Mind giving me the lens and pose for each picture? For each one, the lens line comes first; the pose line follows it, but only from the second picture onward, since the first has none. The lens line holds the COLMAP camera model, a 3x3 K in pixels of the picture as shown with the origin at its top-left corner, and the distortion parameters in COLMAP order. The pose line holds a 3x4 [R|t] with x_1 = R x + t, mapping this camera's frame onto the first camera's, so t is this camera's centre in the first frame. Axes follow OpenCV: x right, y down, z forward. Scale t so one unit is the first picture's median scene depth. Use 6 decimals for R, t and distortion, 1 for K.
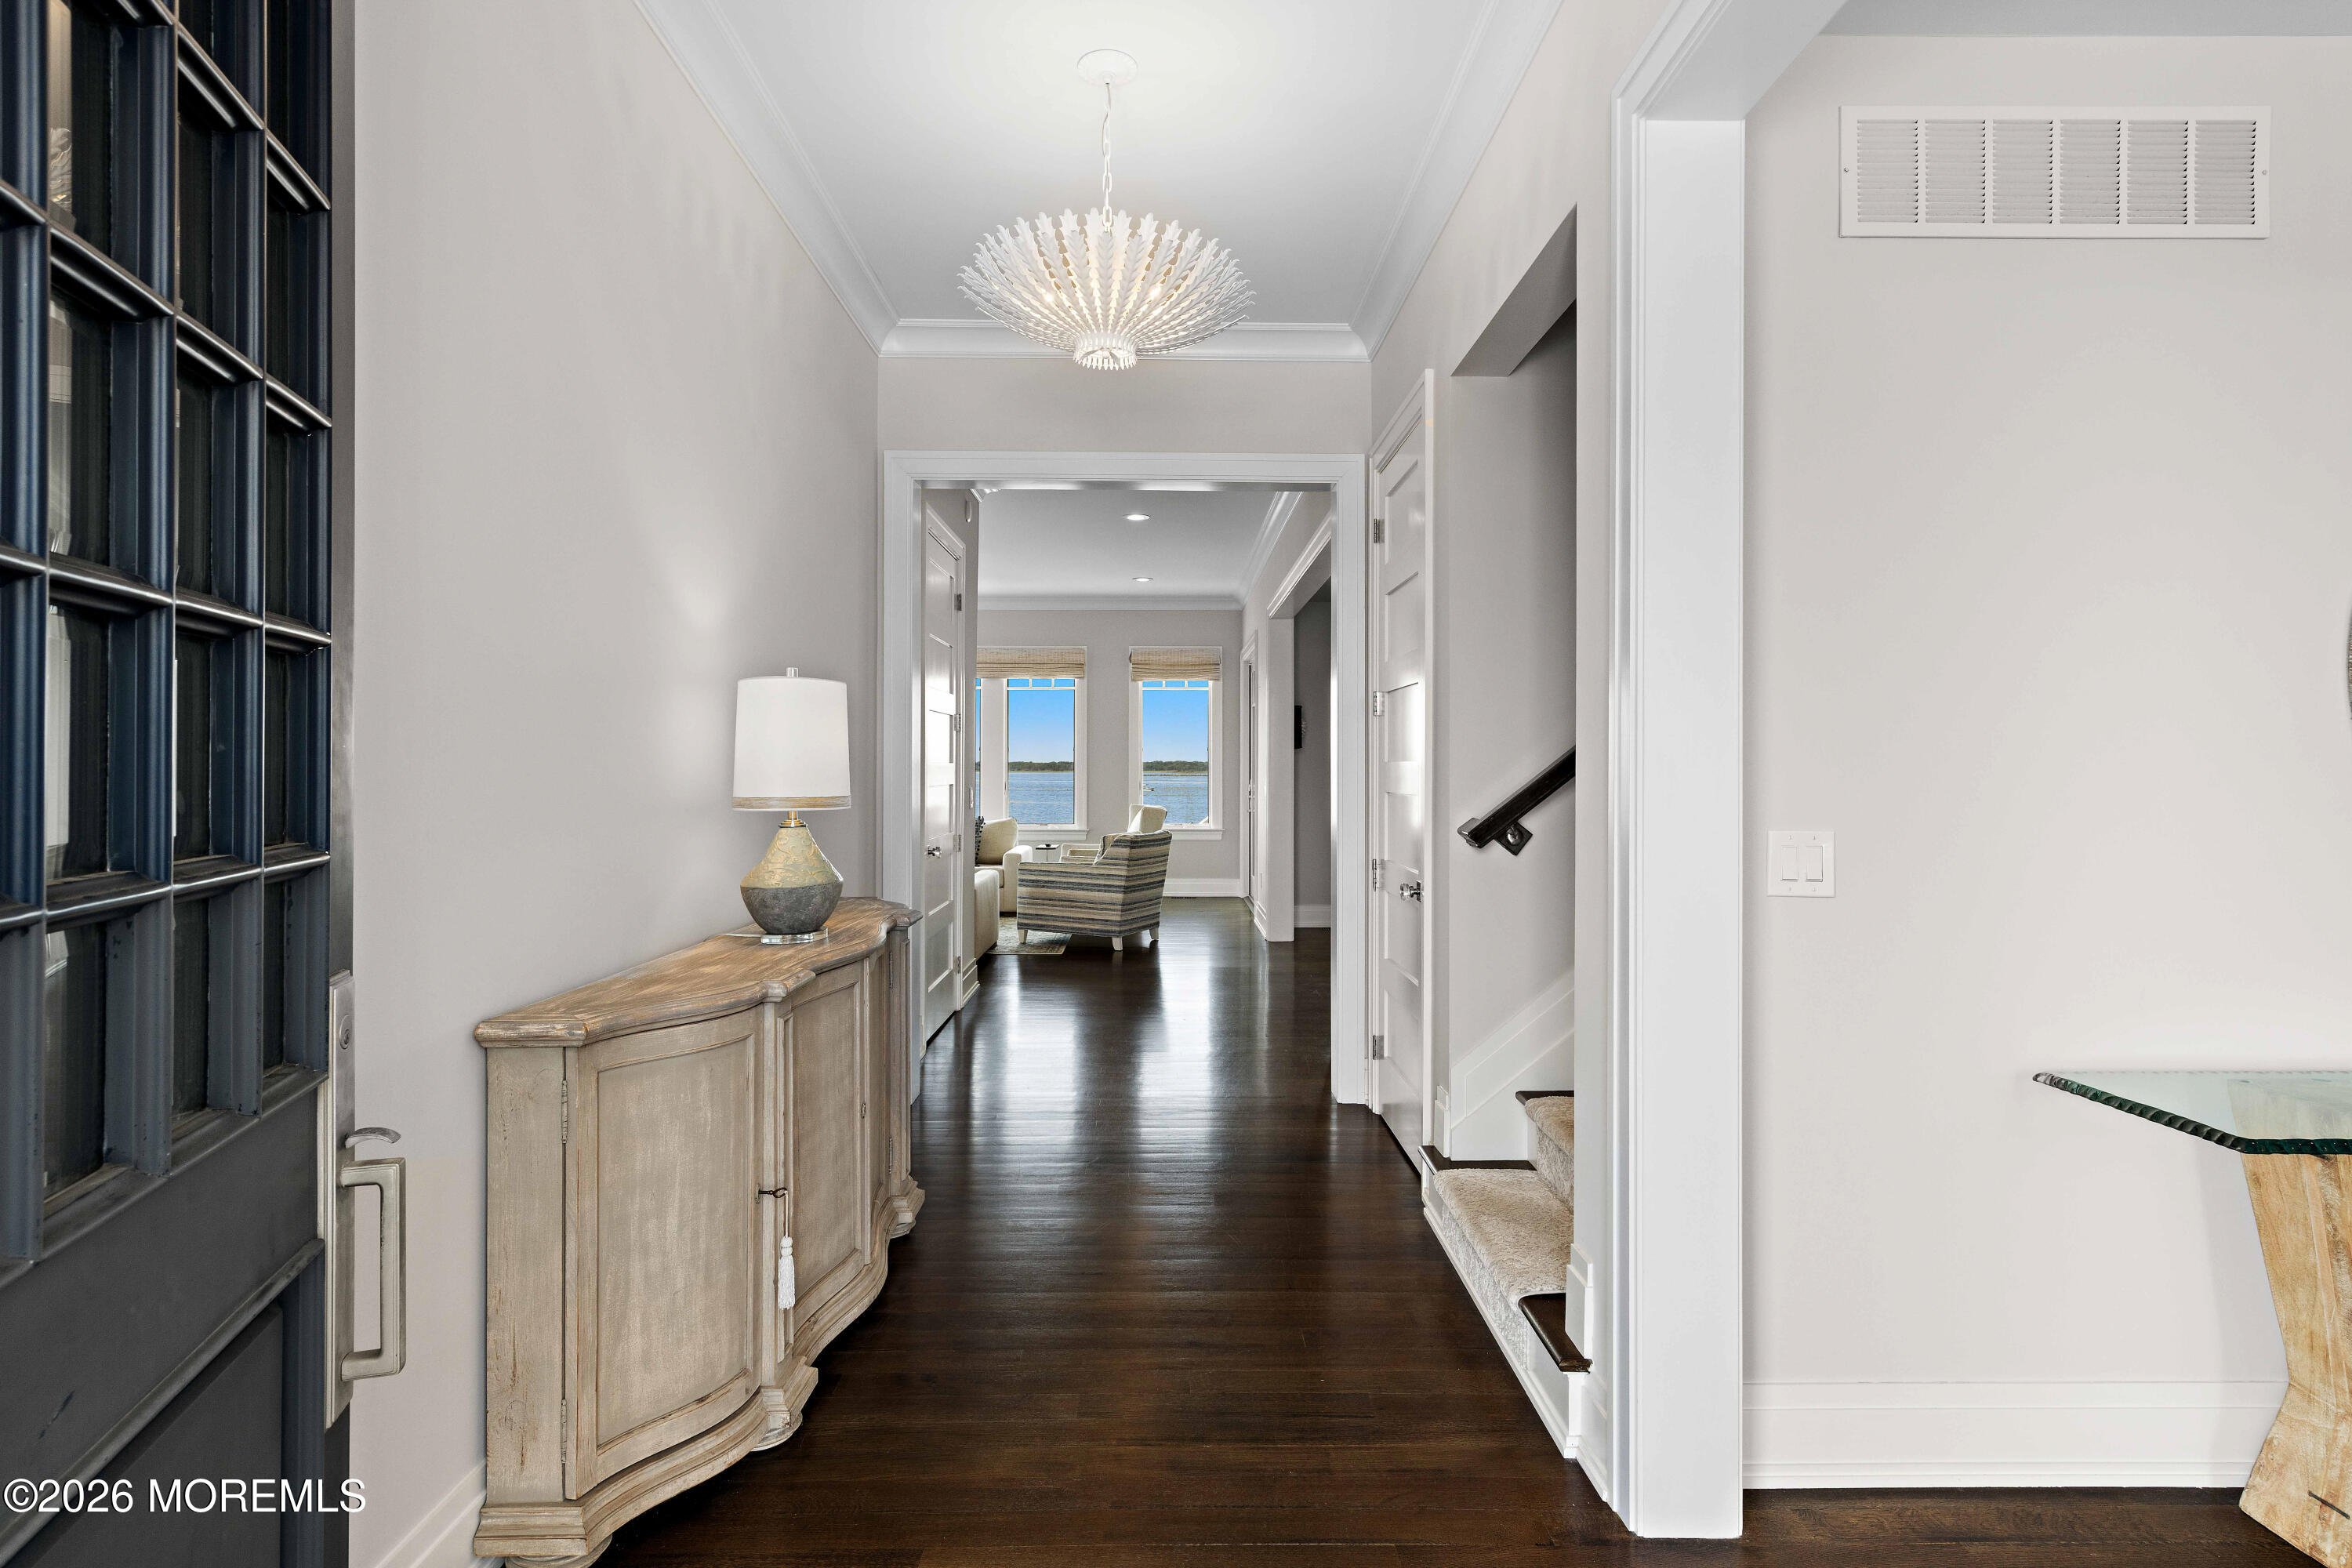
lens RADIAL K [[1238.5, 0, 1176.0], [0, 1238.5, 784.0], [0, 0, 1]] dist [0.000138, 0.000006]
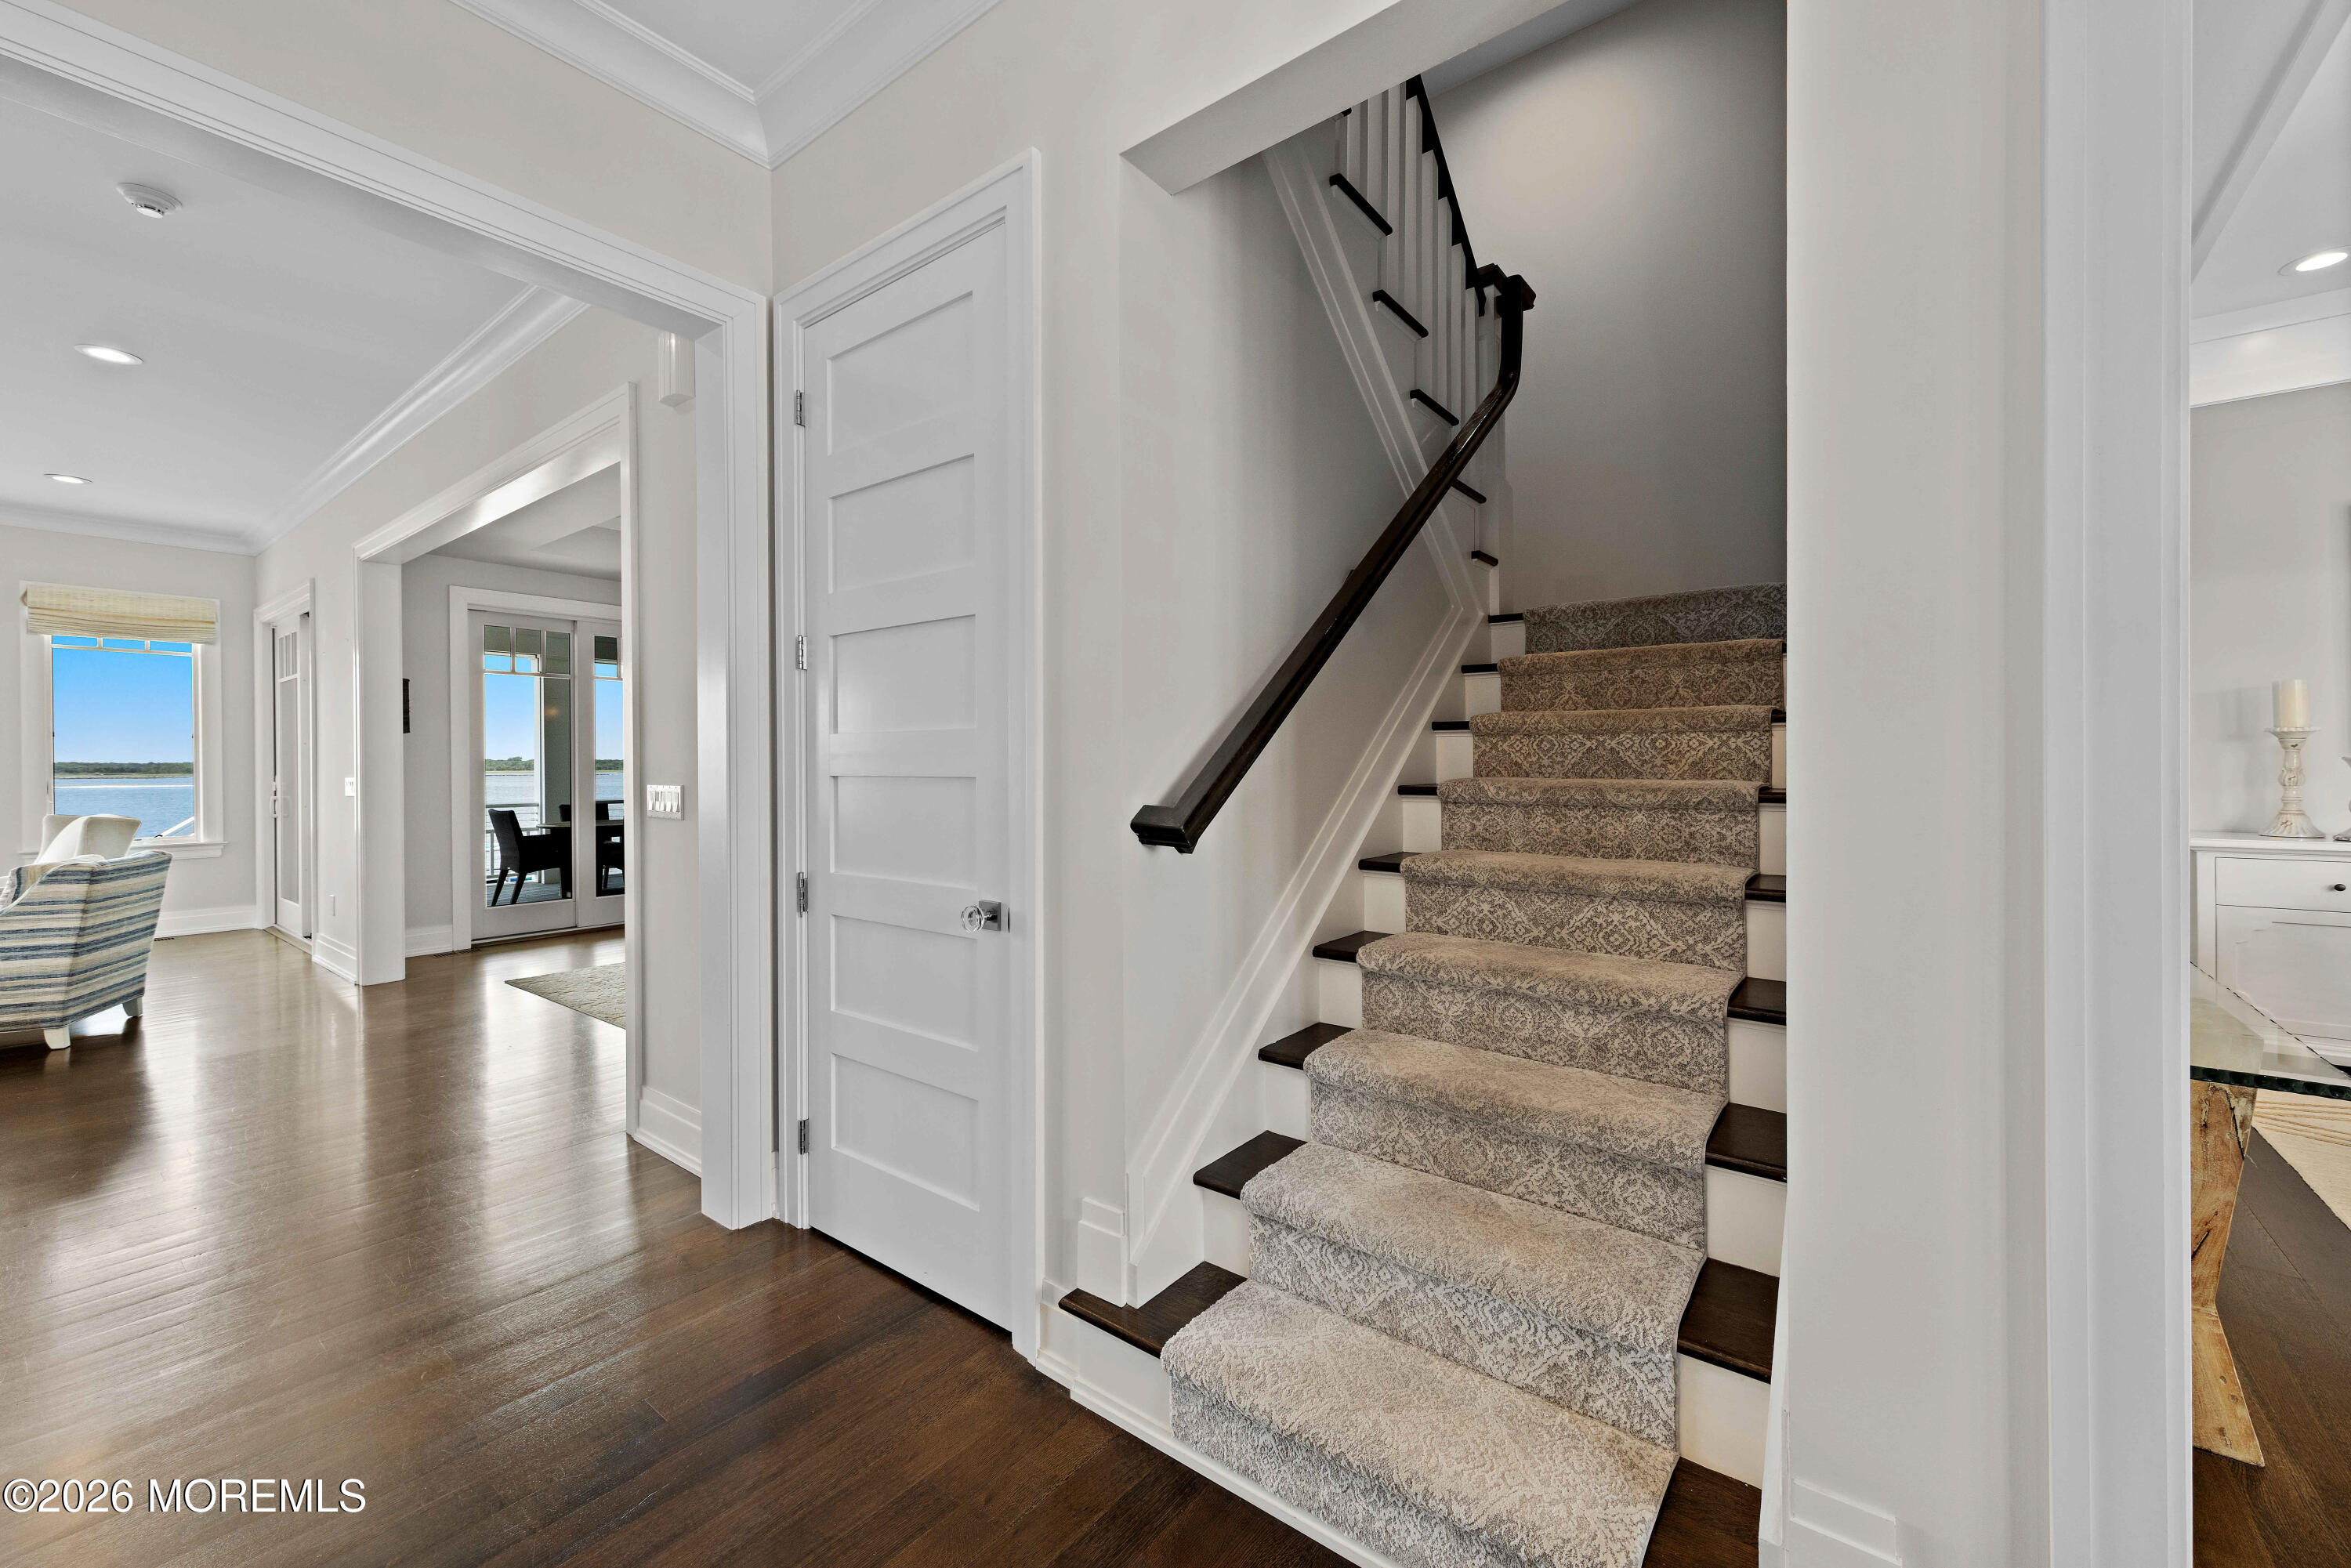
lens RADIAL K [[924.7, 0, 1180.9], [0, 924.7, 774.7], [0, 0, 1]] dist [0.010447, 0.000081]
pose [[0.623708, -0.014160, 0.781529, -0.059898], [0.015455, 0.999864, 0.005783, 0.001908], [-0.781504, 0.008472, 0.623842, 0.250370]]
